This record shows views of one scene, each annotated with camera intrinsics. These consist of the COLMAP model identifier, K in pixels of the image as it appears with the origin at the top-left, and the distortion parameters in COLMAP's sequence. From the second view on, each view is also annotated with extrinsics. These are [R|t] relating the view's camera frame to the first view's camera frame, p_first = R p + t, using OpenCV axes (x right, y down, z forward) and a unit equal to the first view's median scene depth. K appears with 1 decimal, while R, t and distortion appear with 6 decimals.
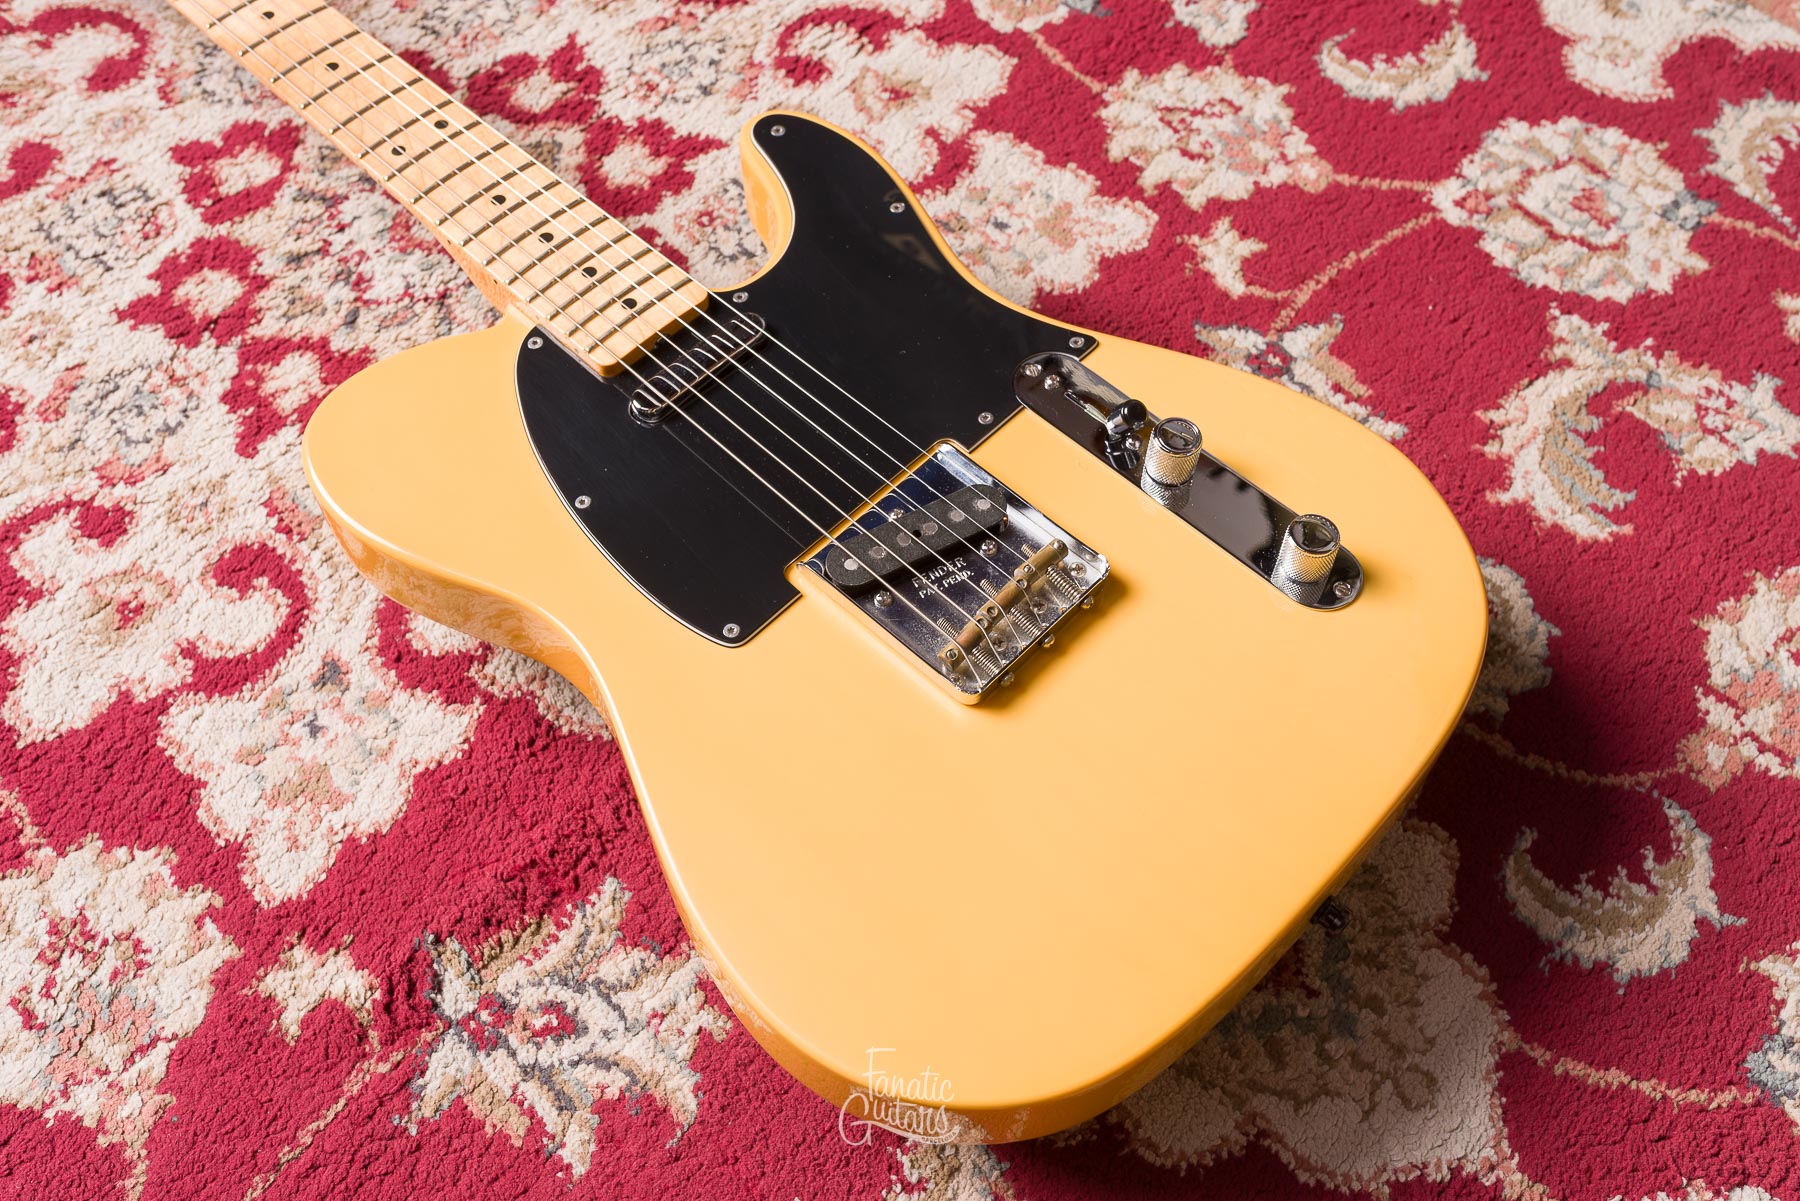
lens RADIAL K [[1811.0, 0, 910.3], [0, 1811.0, 578.4], [0, 0, 1]] dist [0.003234, 0.000000]
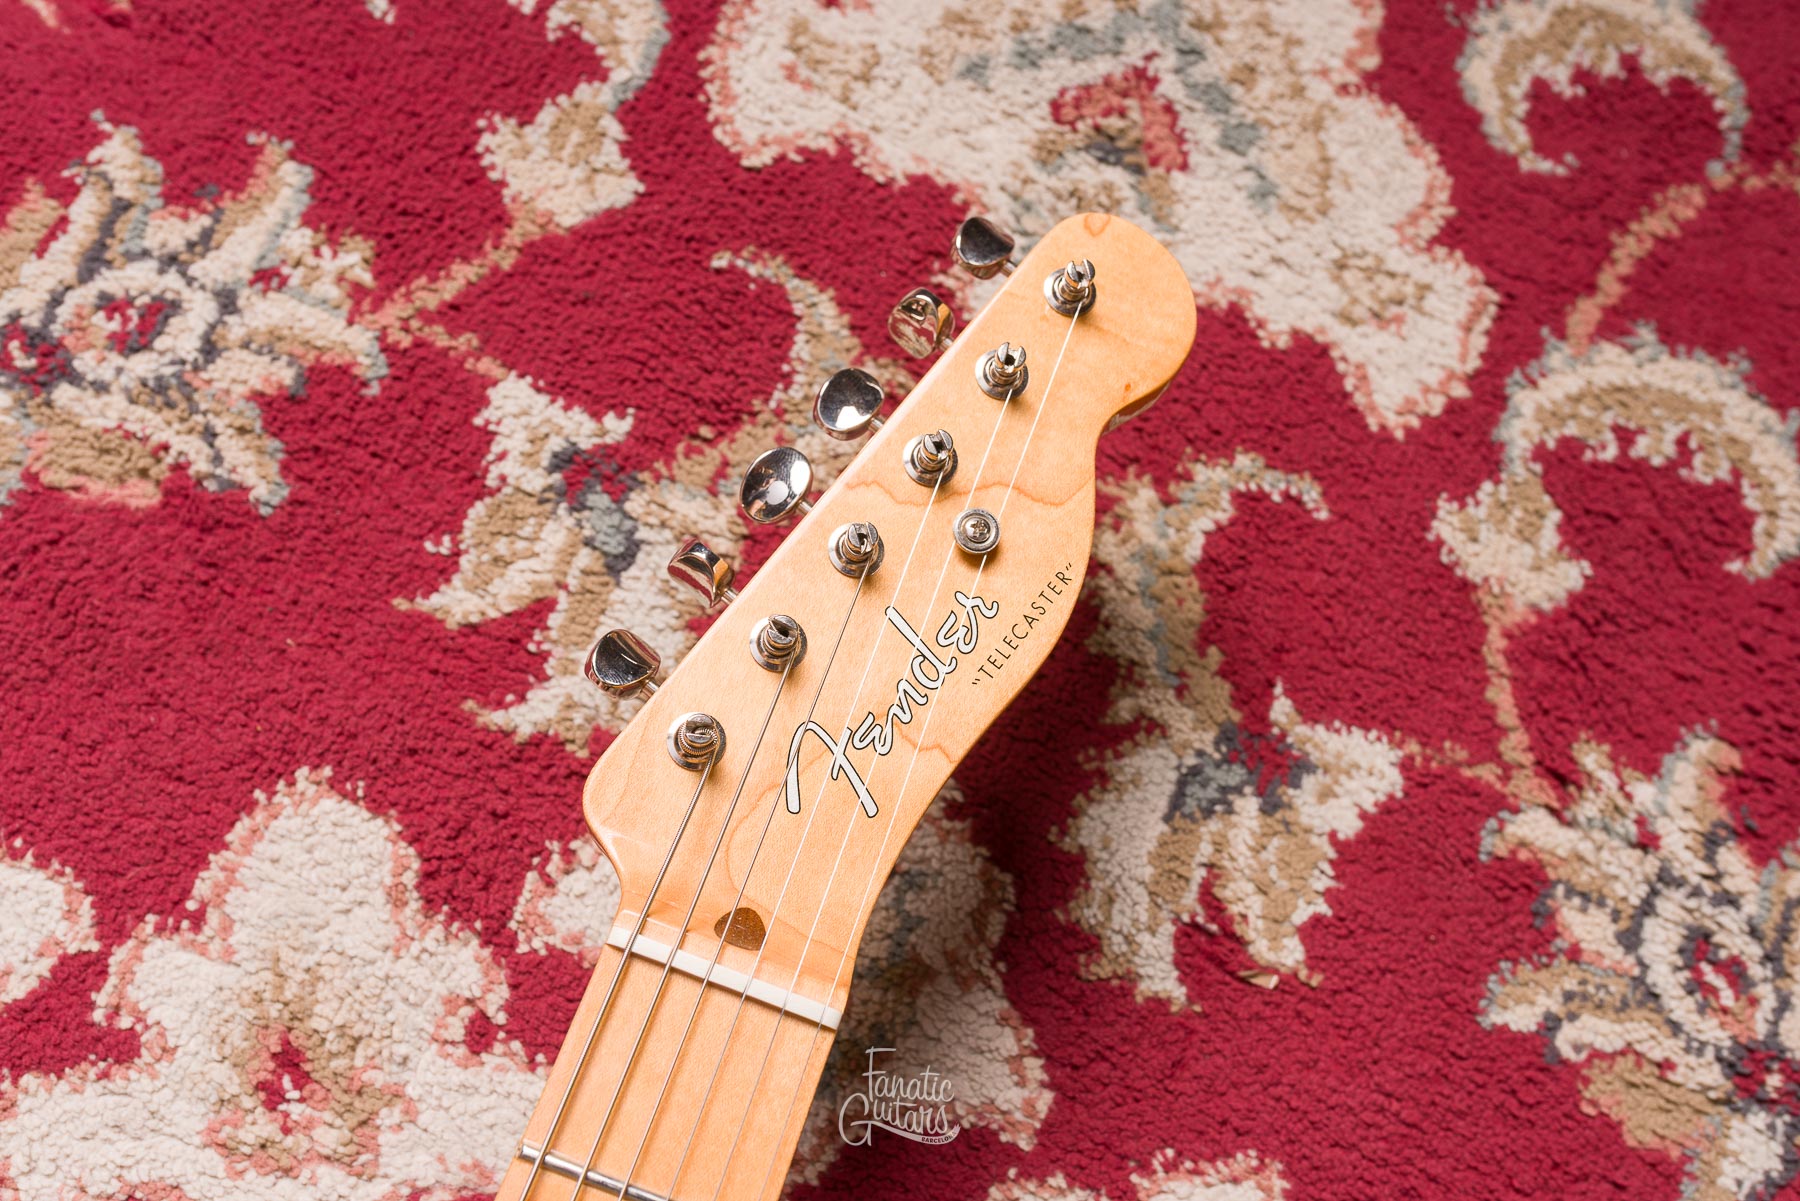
lens RADIAL K [[1811.0, 0, 906.2], [0, 1811.0, 592.6], [0, 0, 1]] dist [0.003234, 0.000000]
pose [[0.413273, 0.878887, -0.238249, -0.480606], [-0.822423, 0.472572, 0.316696, -0.625601], [0.390930, 0.065060, 0.918118, 0.730007]]
